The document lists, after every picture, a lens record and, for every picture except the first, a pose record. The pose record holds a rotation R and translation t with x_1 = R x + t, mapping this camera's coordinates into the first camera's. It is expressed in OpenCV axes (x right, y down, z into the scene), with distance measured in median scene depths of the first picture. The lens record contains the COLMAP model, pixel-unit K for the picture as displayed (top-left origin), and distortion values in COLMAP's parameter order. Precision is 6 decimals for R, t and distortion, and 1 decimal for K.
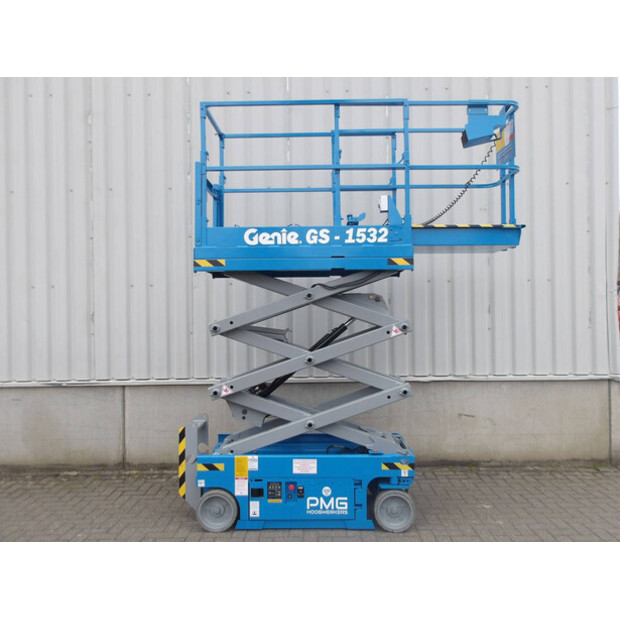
lens RADIAL K [[509.0, 0, 310.0], [0, 509.0, 310.0], [0, 0, 1]] dist [0.005654, -0.005354]
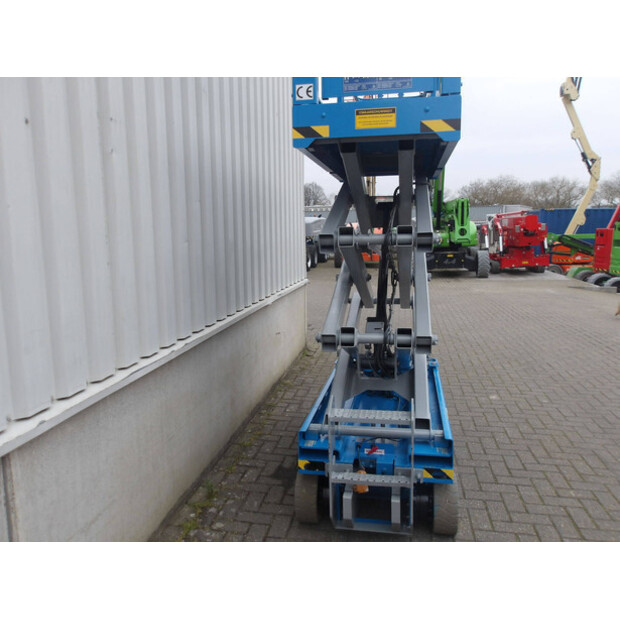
lens RADIAL K [[509.0, 0, 310.0], [0, 509.0, 310.0], [0, 0, 1]] dist [0.005654, -0.005354]
pose [[0.163808, -0.141777, 0.976251, -0.844165], [0.005635, 0.989737, 0.142790, 0.033139], [-0.986476, -0.017889, 0.162926, 1.065062]]
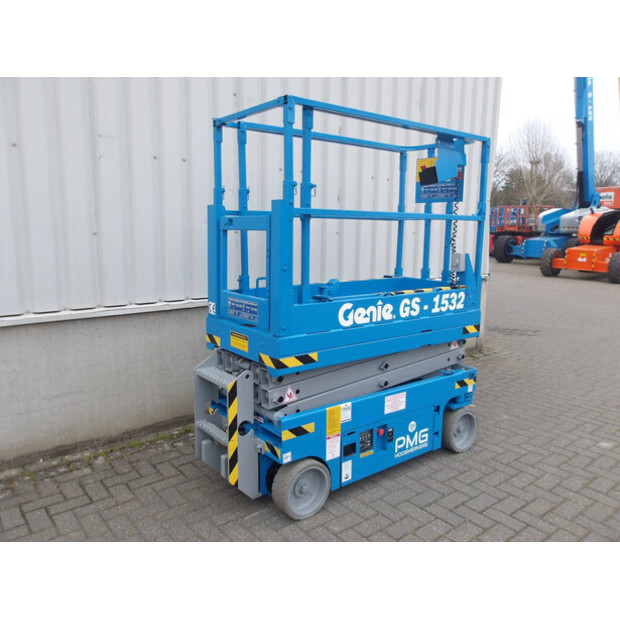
lens RADIAL K [[509.0, 0, 310.0], [0, 509.0, 310.0], [0, 0, 1]] dist [0.005654, -0.005354]
pose [[0.774113, -0.082098, 0.627701, -0.585426], [-0.026638, 0.986452, 0.161871, 0.040596], [-0.632486, -0.142027, 0.761439, 0.495147]]
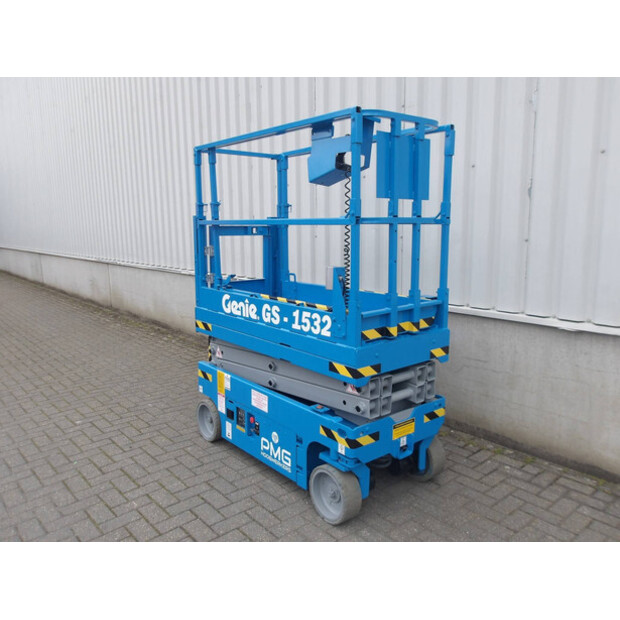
lens RADIAL K [[502.2, 0, 310.0], [0, 502.2, 310.0], [0, 0, 1]] dist [0.003341, 0.004722]
pose [[0.655135, 0.133013, -0.743710, 0.620166], [0.003779, 0.983791, 0.179281, 0.015973], [0.755502, -0.120264, 0.644013, 0.544920]]
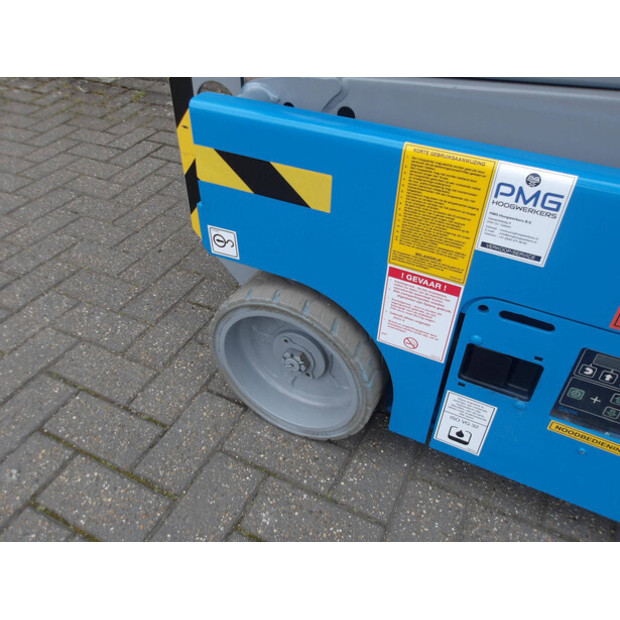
lens RADIAL K [[509.0, 0, 310.0], [0, 509.0, 310.0], [0, 0, 1]] dist [0.005654, -0.005354]
pose [[0.905114, 0.291472, -0.309536, -0.112420], [-0.016120, 0.751033, 0.660068, 0.225279], [0.424863, -0.592447, 0.684470, 0.851945]]
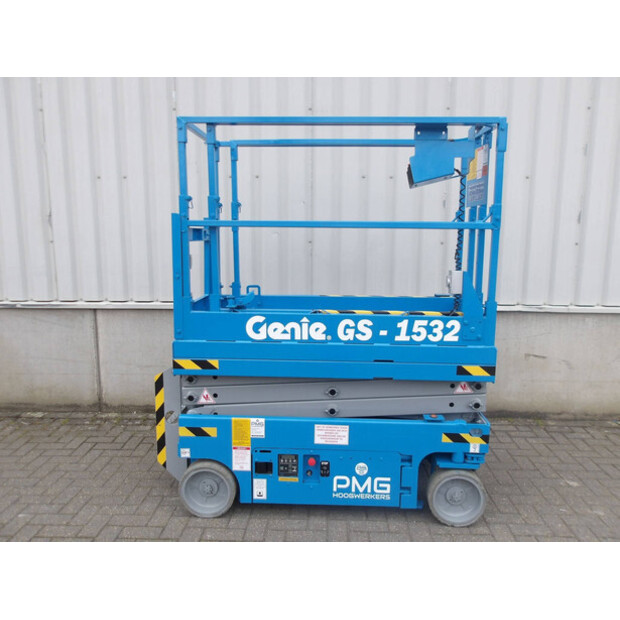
lens RADIAL K [[509.0, 0, 310.0], [0, 509.0, 310.0], [0, 0, 1]] dist [0.005654, -0.005354]
pose [[0.999558, 0.020778, -0.021248, -0.027862], [-0.016990, 0.986131, 0.165094, 0.022155], [0.024384, -0.164661, 0.986049, 0.330286]]
